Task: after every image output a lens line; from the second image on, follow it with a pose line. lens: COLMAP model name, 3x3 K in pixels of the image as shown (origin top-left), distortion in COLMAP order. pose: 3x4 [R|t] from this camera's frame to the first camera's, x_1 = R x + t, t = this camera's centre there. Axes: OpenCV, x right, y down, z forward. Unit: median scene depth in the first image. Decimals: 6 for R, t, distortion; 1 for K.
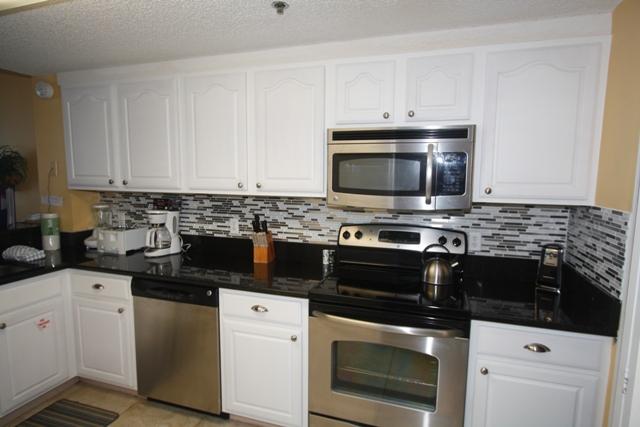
lens RADIAL K [[368.3, 0, 320.1], [0, 368.3, 213.3], [0, 0, 1]] dist [-0.000009, -0.000001]
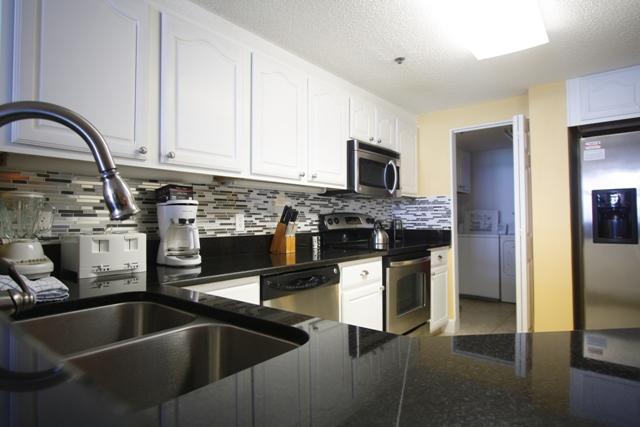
lens RADIAL K [[368.3, 0, 320.6], [0, 368.3, 214.1], [0, 0, 1]] dist [-0.000009, -0.000001]
pose [[0.357302, 0.006976, 0.933963, -1.004907], [0.116219, 0.991868, -0.051870, 0.083806], [-0.926730, 0.127078, 0.353586, 0.501550]]
